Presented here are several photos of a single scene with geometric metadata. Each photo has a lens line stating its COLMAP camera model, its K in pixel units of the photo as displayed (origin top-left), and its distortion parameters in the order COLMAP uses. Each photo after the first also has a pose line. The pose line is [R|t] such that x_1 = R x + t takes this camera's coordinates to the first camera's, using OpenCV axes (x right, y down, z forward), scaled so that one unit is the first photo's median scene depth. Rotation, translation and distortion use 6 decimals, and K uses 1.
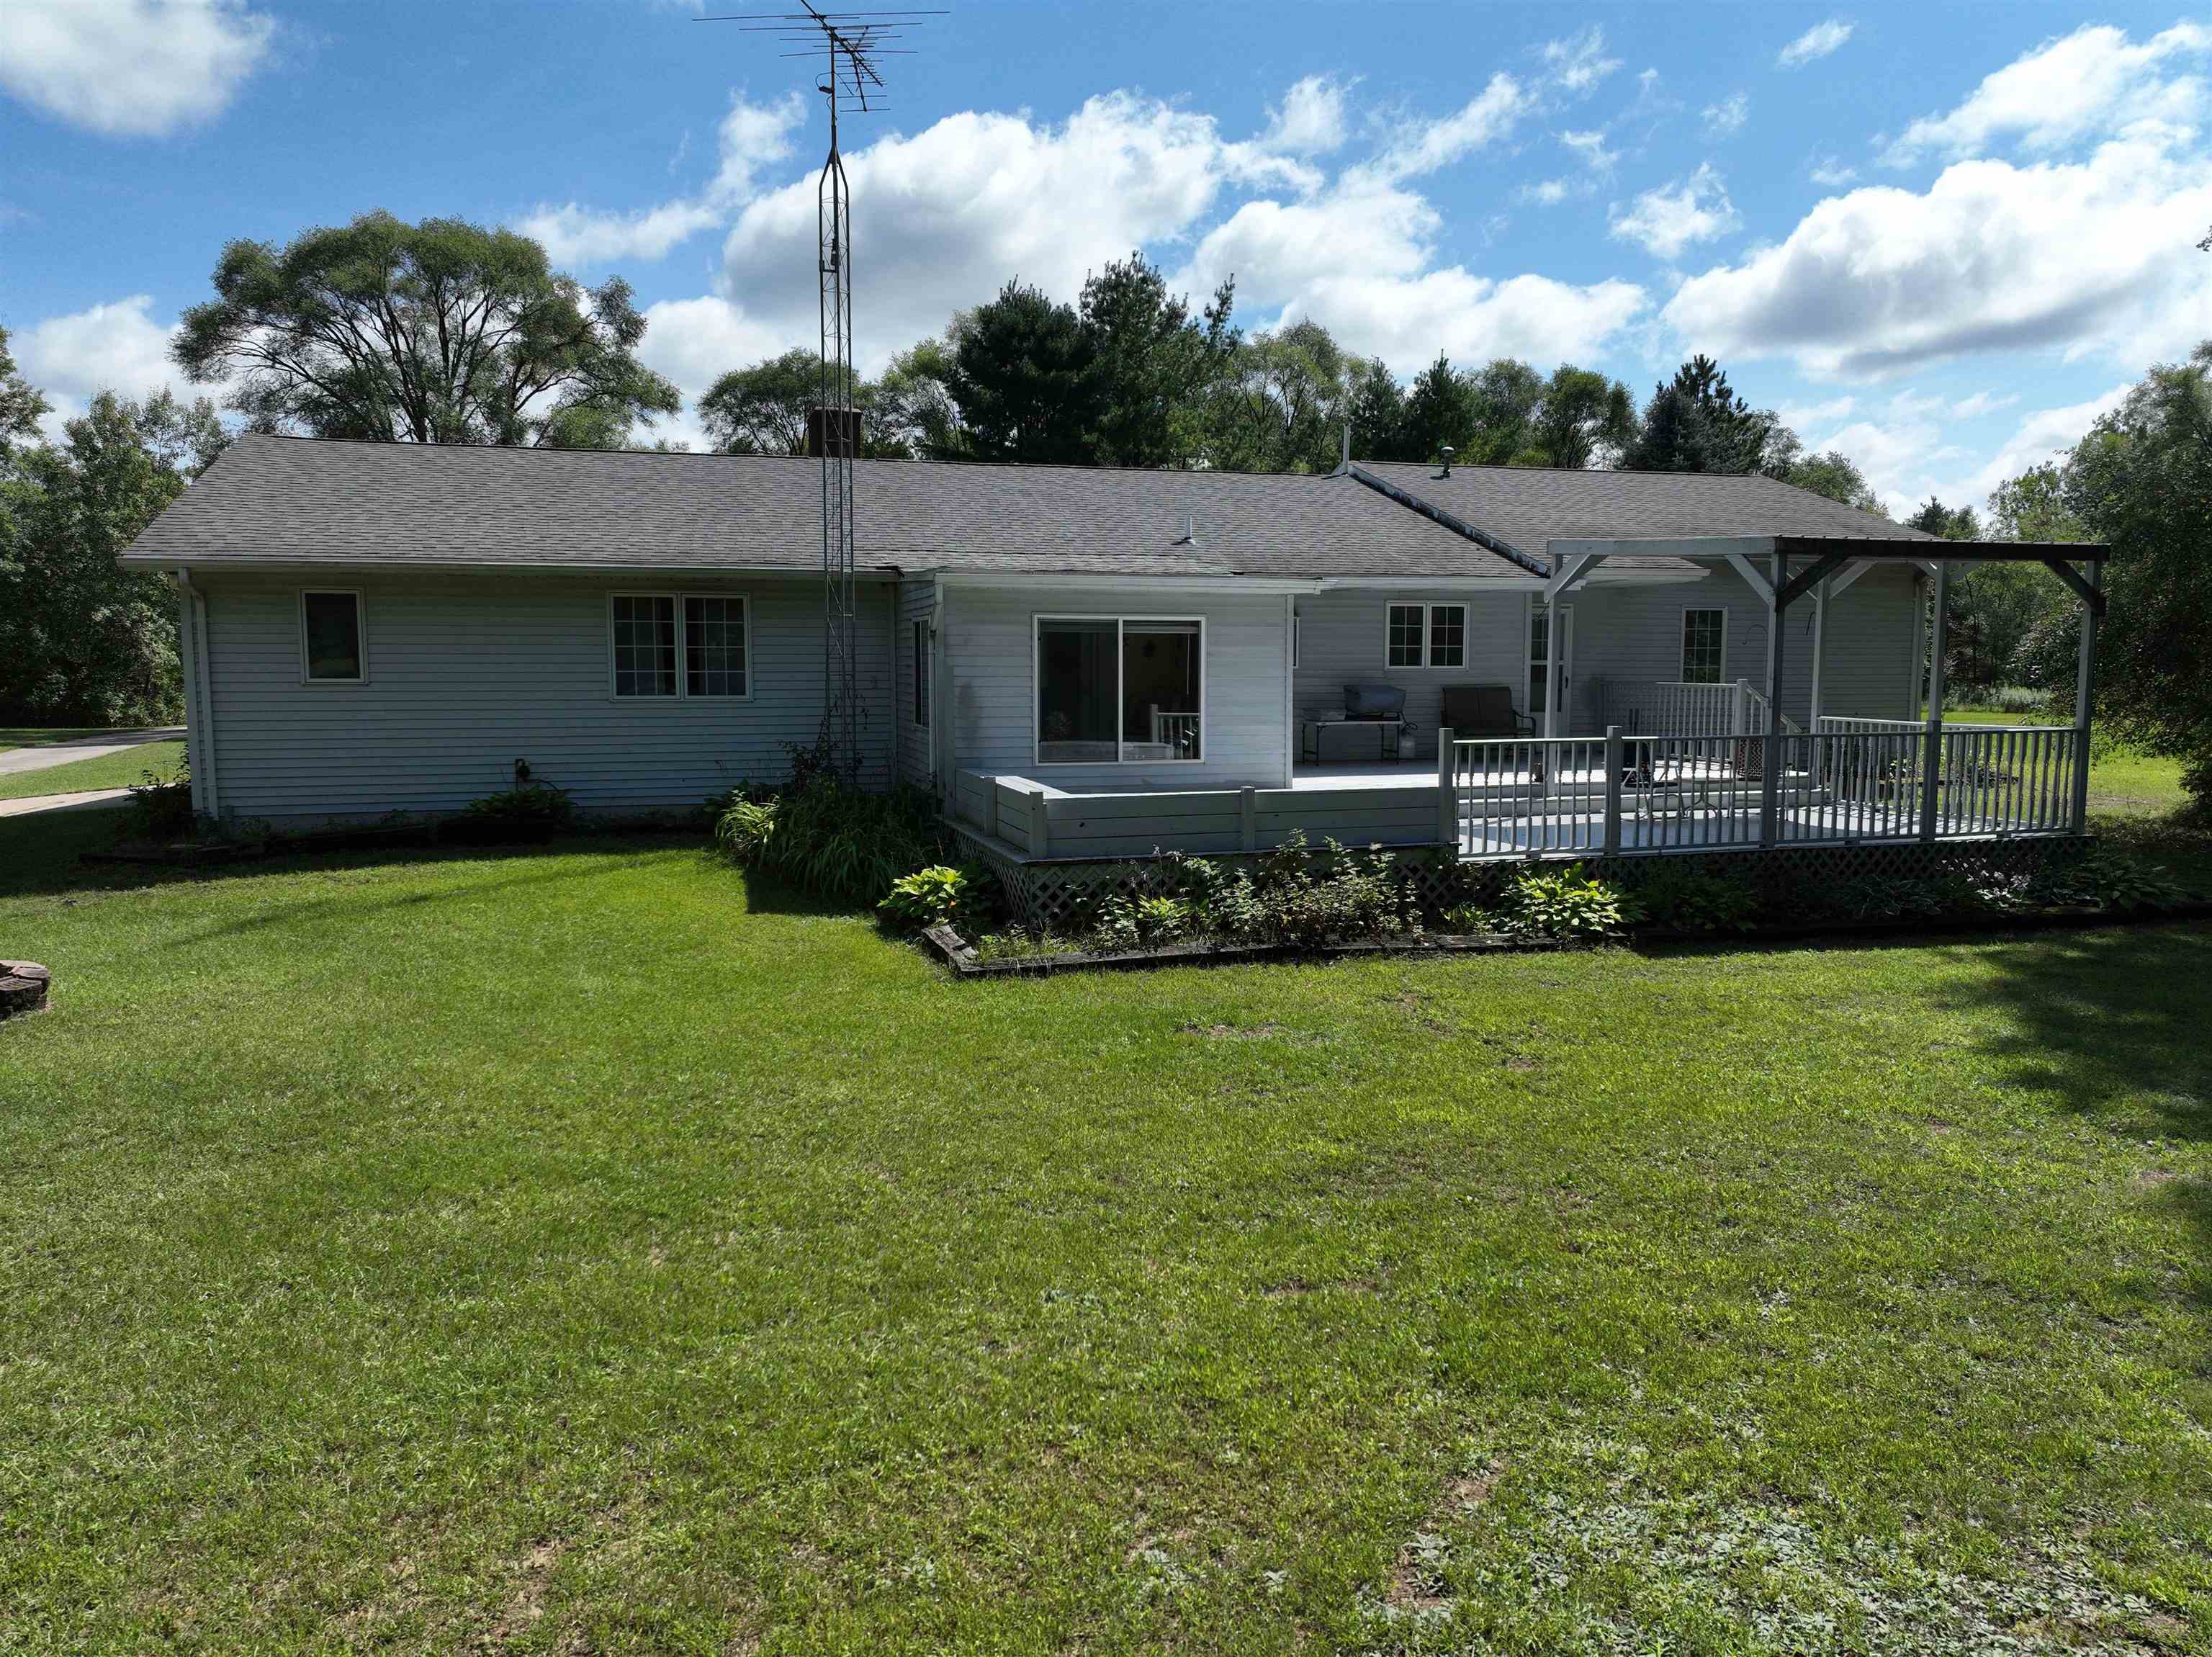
lens RADIAL K [[1657.6, 0, 1138.7], [0, 1657.6, 827.5], [0, 0, 1]] dist [0.012619, -0.004370]
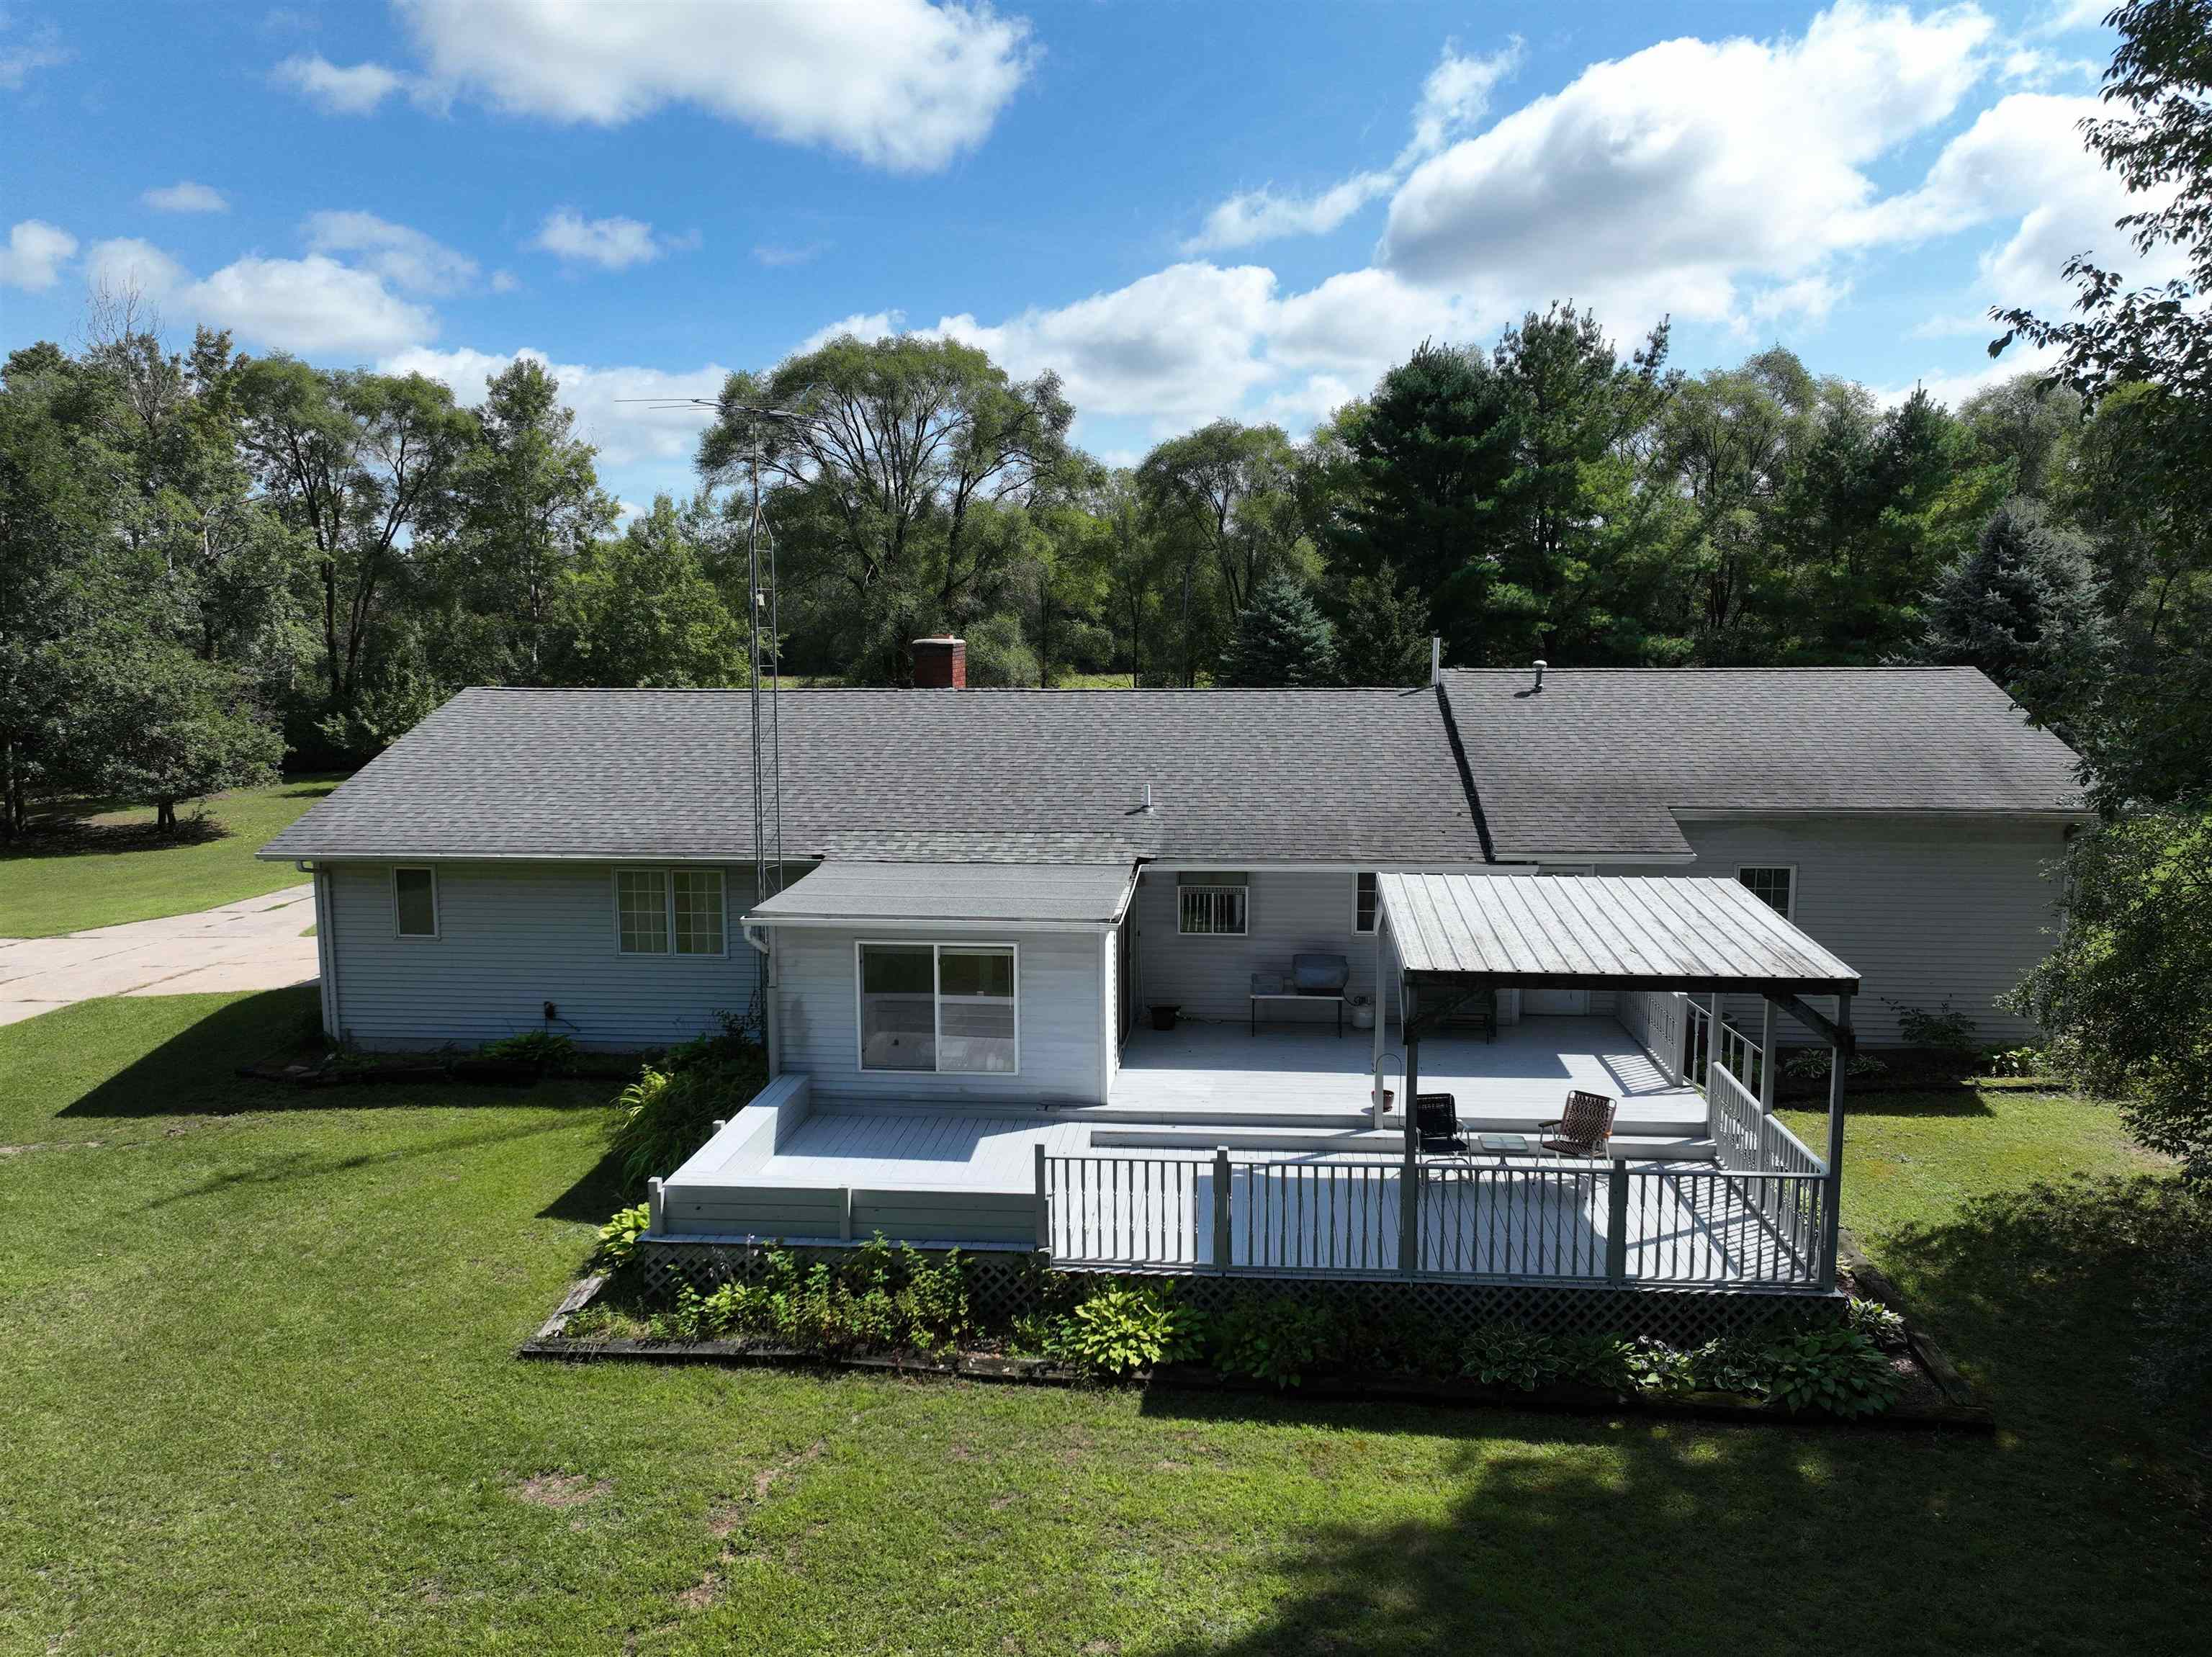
lens RADIAL K [[1657.6, 0, 1138.7], [0, 1657.6, 827.5], [0, 0, 1]] dist [0.012619, -0.004370]
pose [[0.918783, 0.053725, -0.391090, 0.199598], [-0.037154, 0.998067, 0.049821, -0.097661], [0.393011, -0.031244, 0.919003, 0.016609]]
